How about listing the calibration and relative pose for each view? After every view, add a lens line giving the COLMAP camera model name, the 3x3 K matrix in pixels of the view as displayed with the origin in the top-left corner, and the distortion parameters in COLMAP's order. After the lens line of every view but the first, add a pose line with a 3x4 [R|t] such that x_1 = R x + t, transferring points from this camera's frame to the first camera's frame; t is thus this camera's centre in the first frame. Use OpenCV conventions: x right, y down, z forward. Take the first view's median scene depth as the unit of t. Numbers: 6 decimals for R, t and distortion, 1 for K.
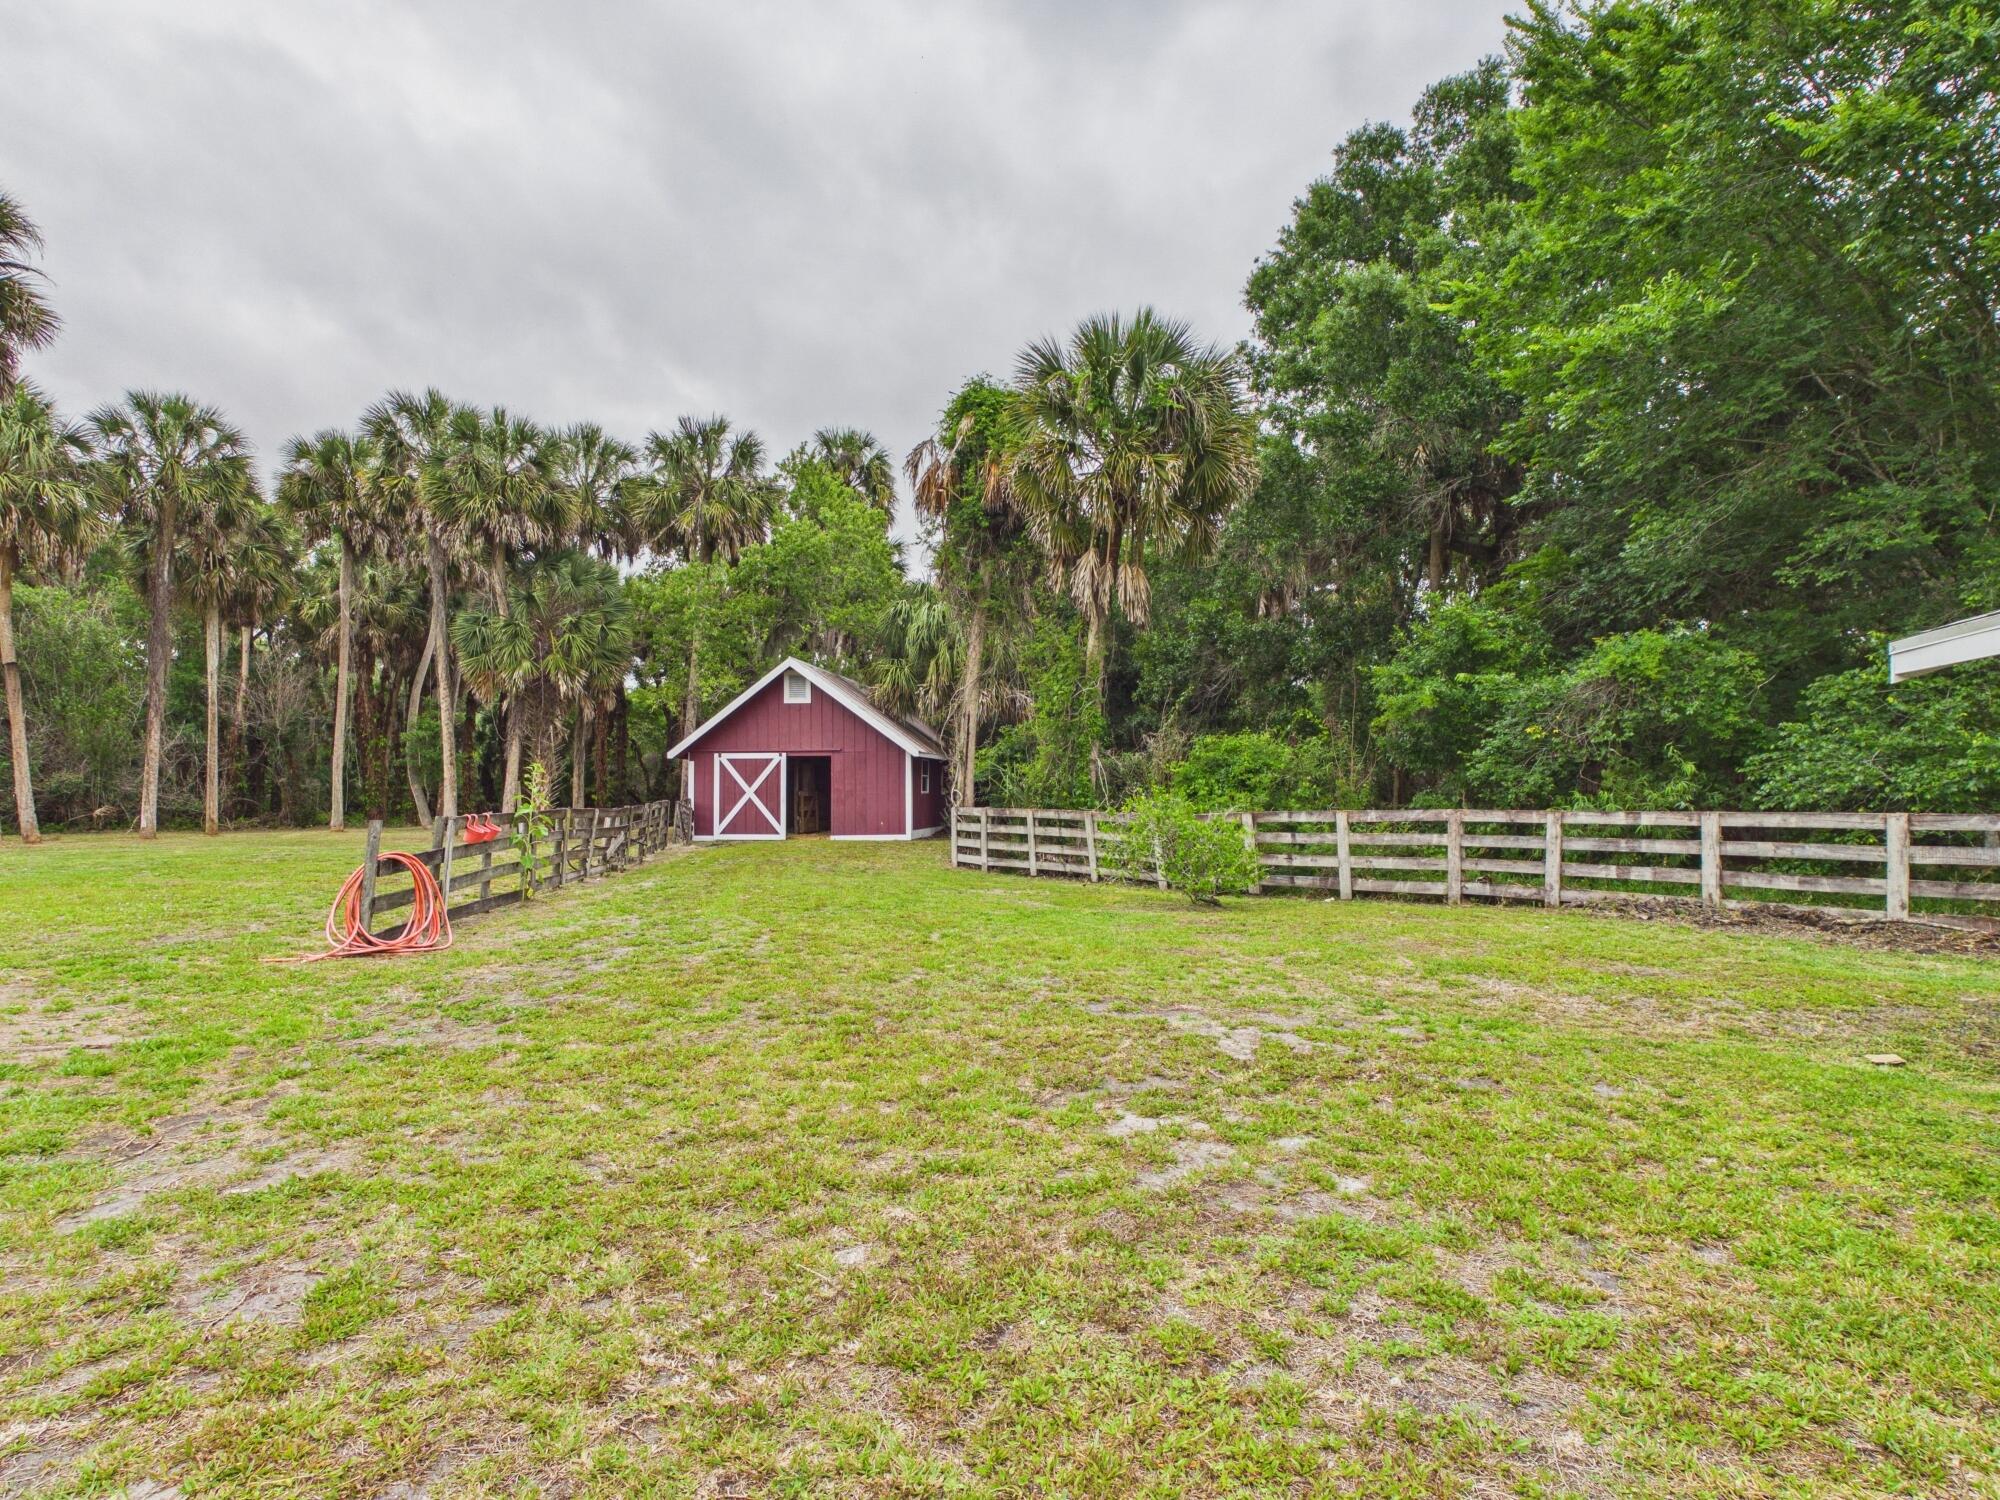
lens RADIAL K [[1069.7, 0, 996.7], [0, 1069.7, 790.8], [0, 0, 1]] dist [0.002334, 0.000920]
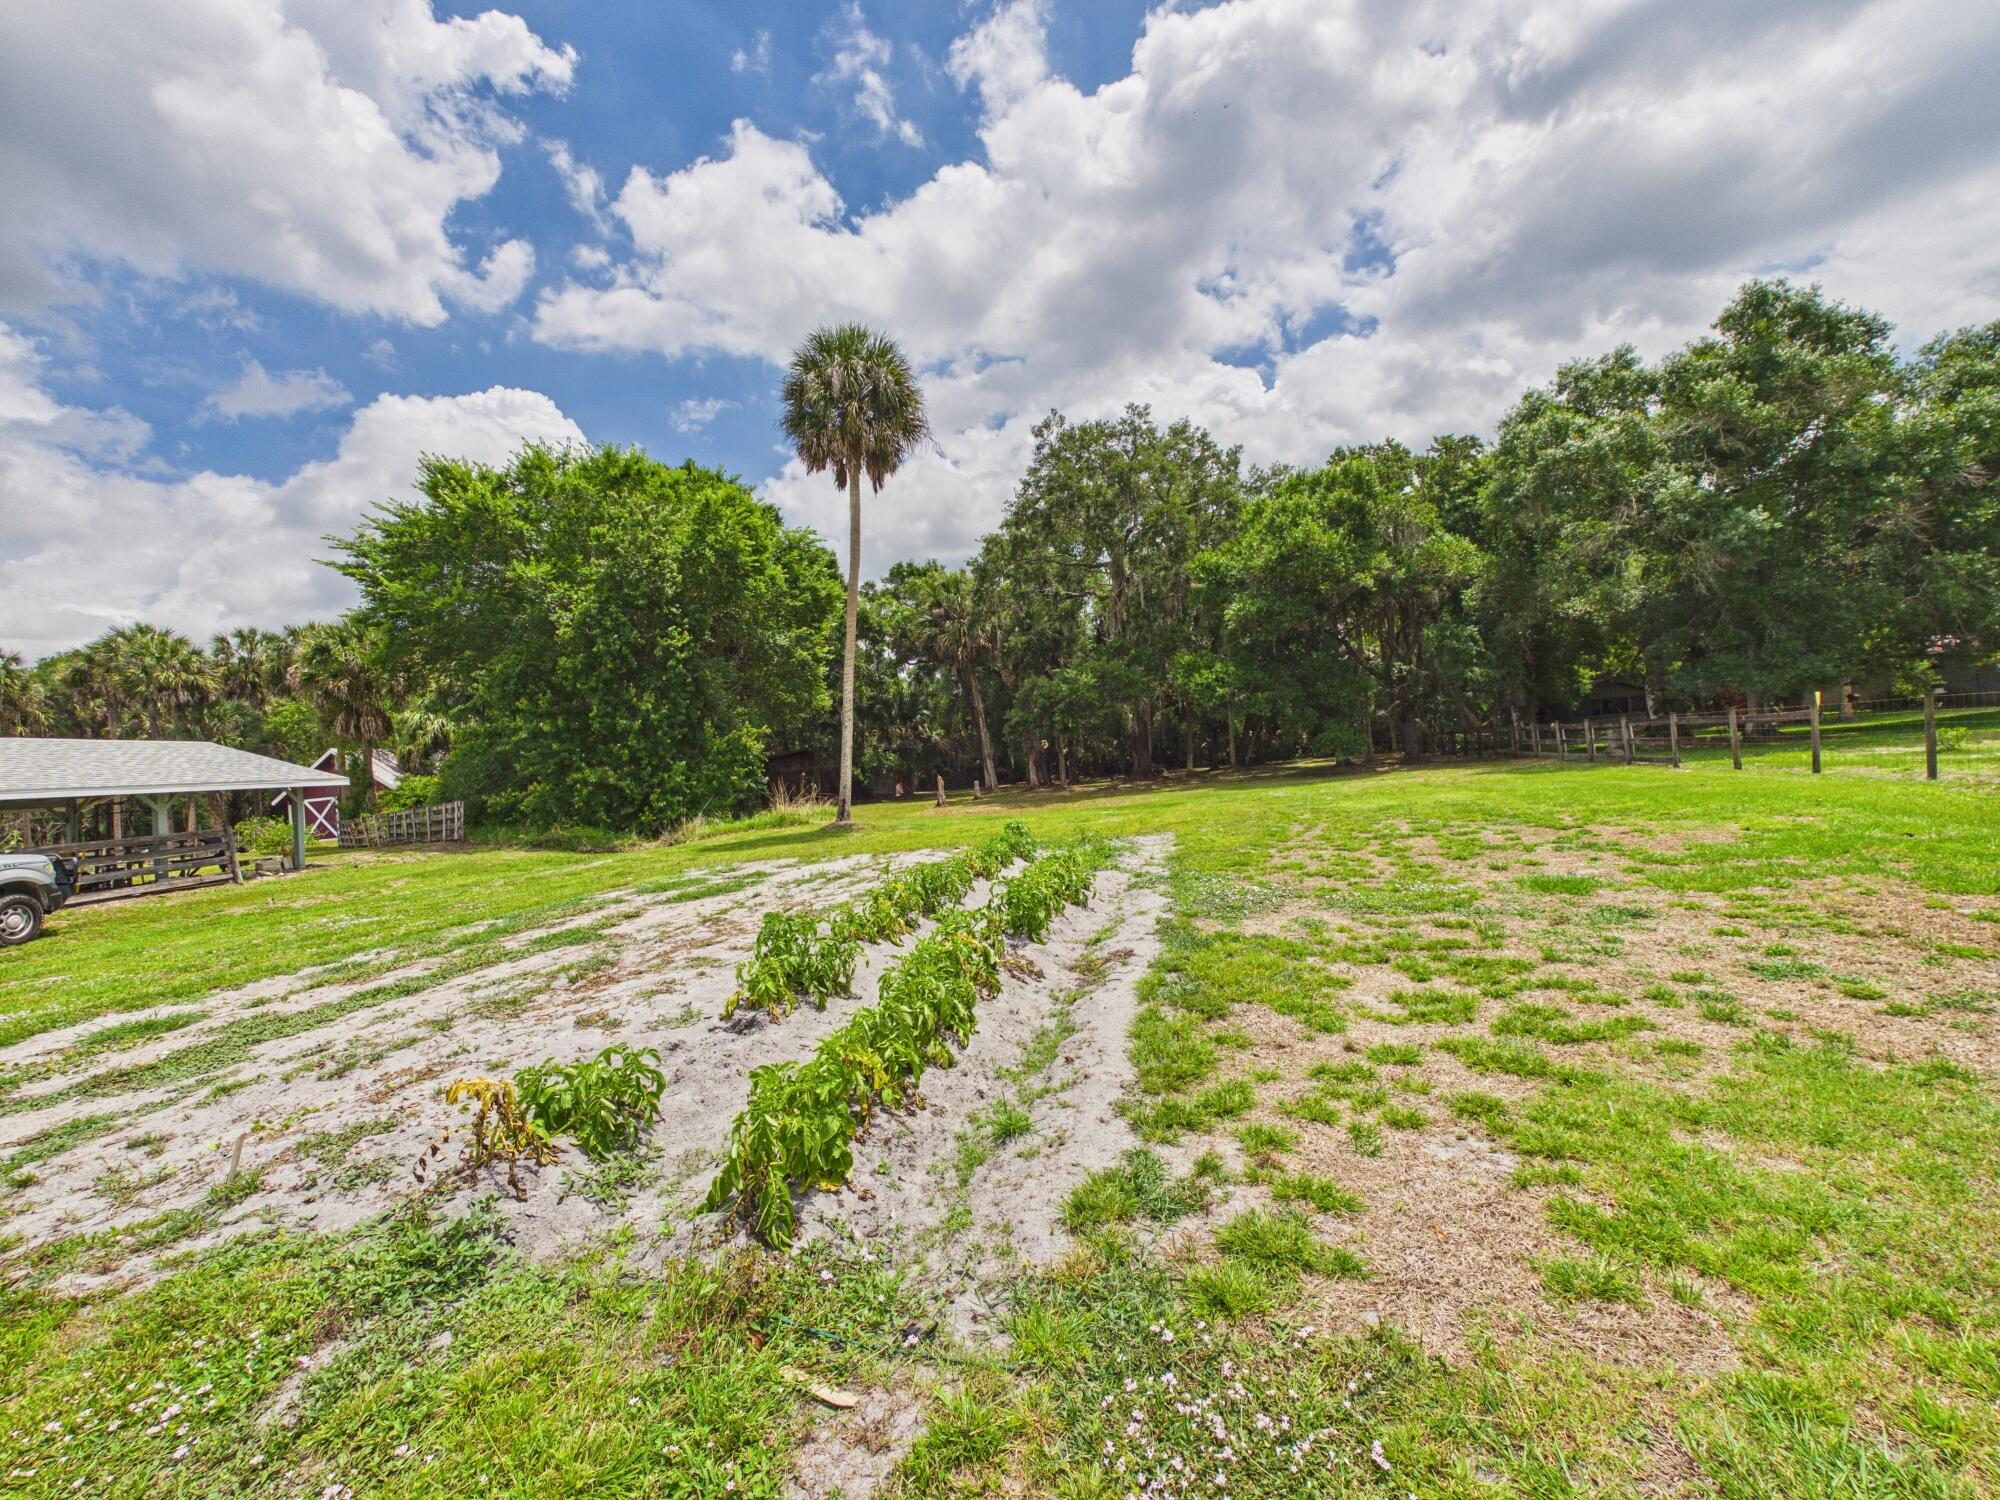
lens RADIAL K [[818.5, 0, 998.9], [0, 818.5, 737.9], [0, 0, 1]] dist [-0.001589, 0.001348]
pose [[0.989271, -0.096350, 0.109819, 0.842099], [0.099699, 0.994693, -0.025413, 0.017200], [-0.106788, 0.036090, 0.993627, -0.621879]]
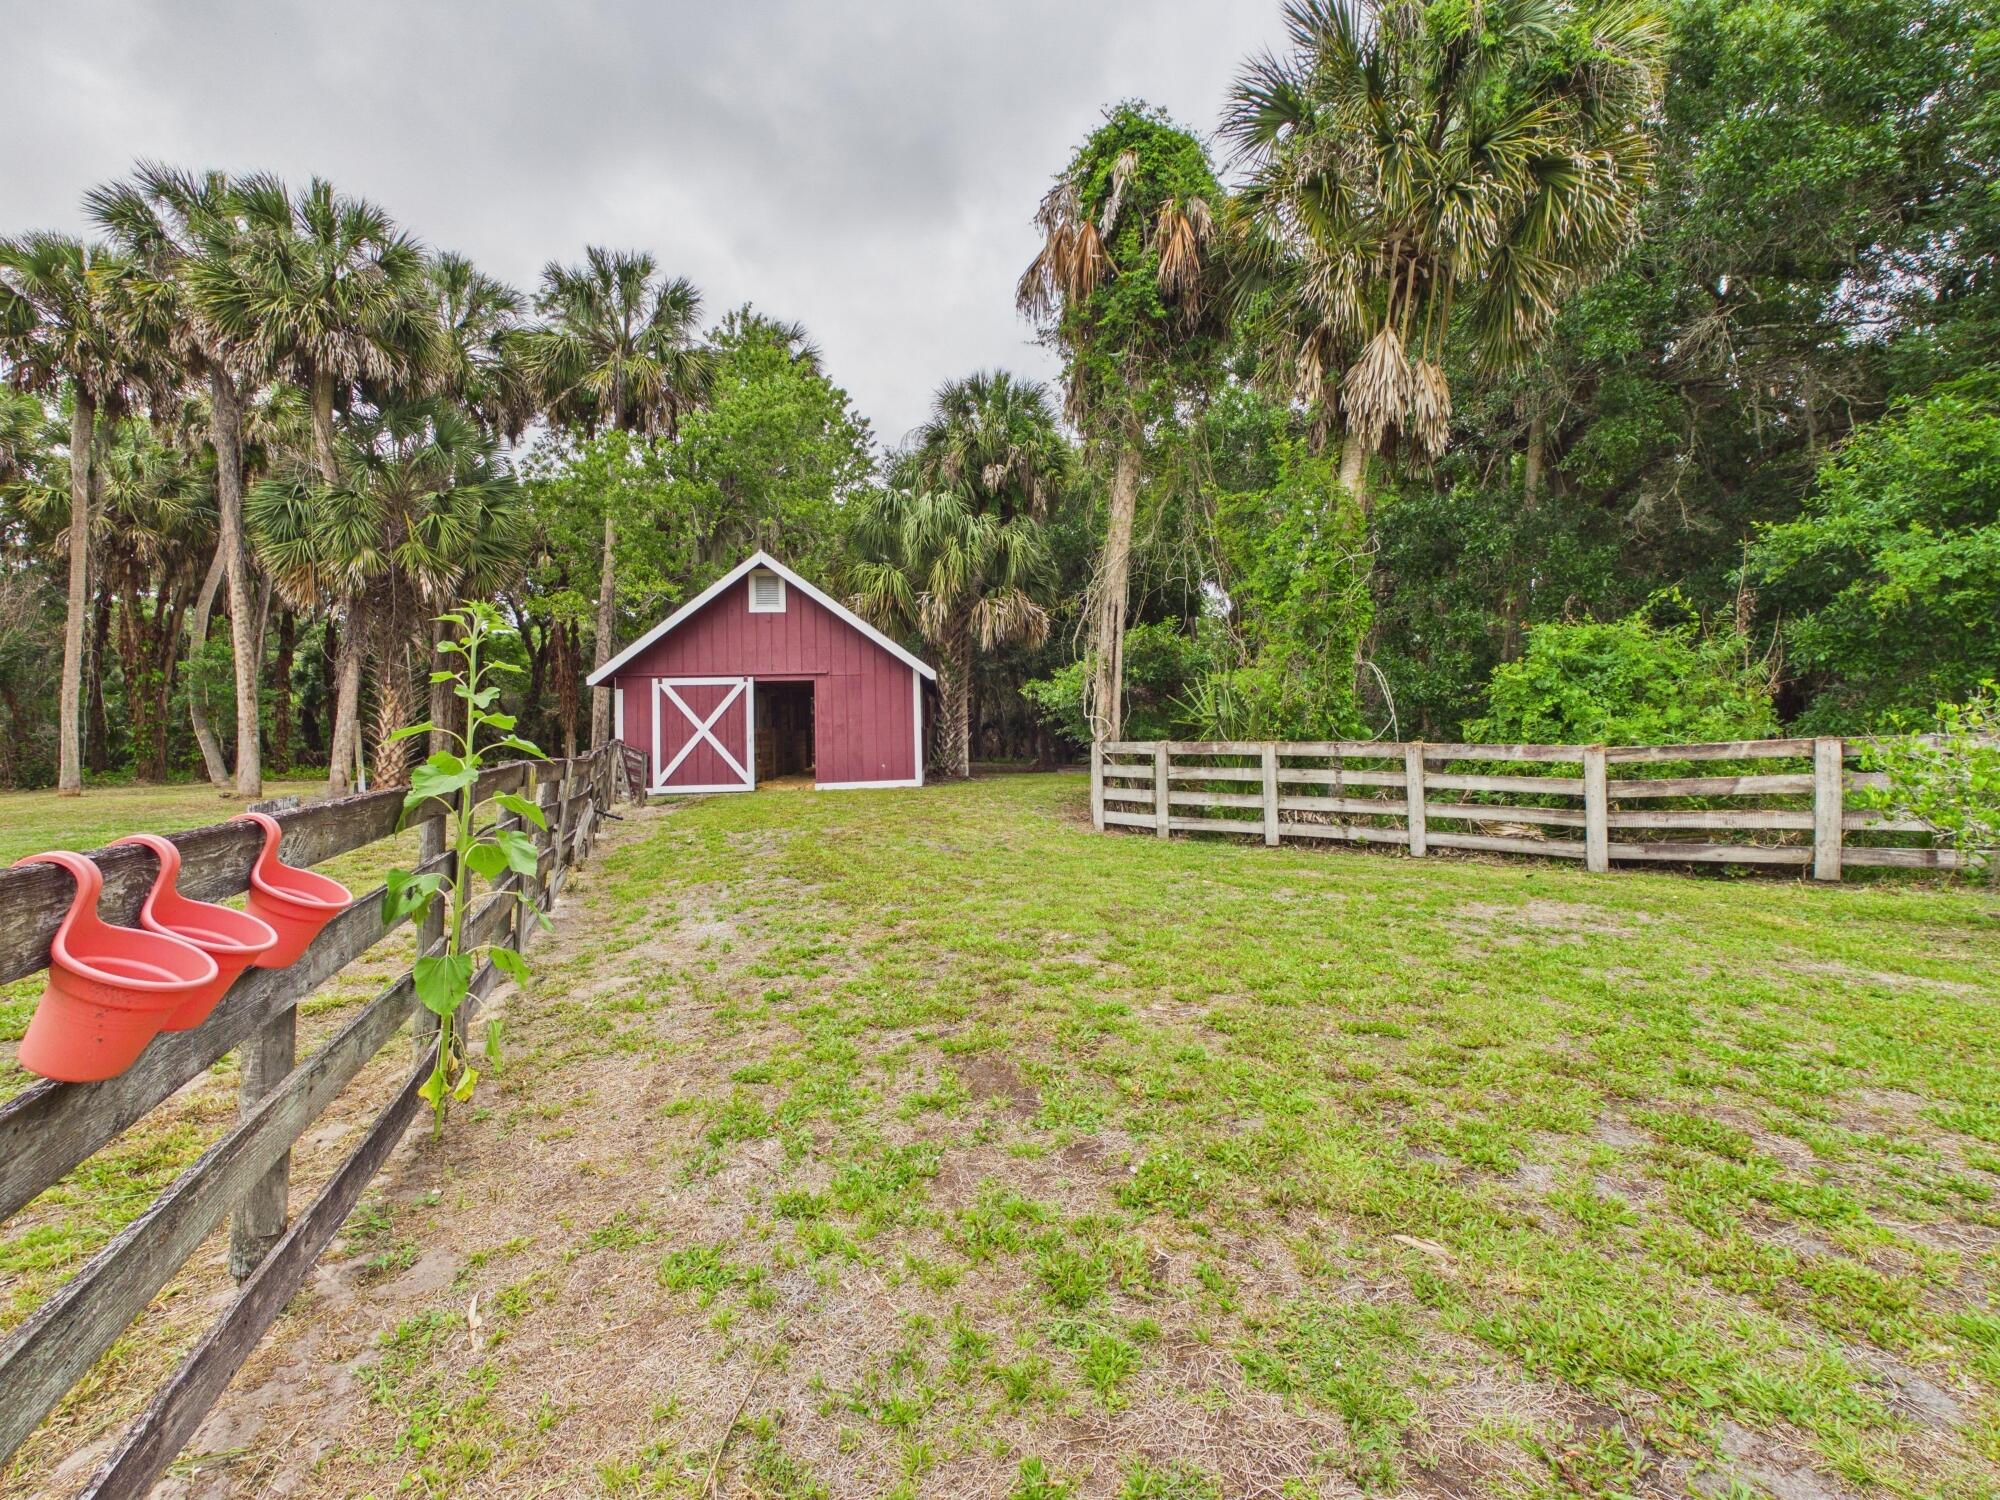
lens RADIAL K [[892.2, 0, 1004.5], [0, 892.2, 719.4], [0, 0, 1]] dist [0.004280, -0.001914]
pose [[0.976778, -0.014634, 0.213752, -0.156658], [0.017067, 0.999809, -0.009540, 0.003889], [-0.213572, 0.012967, 0.976841, 0.334177]]
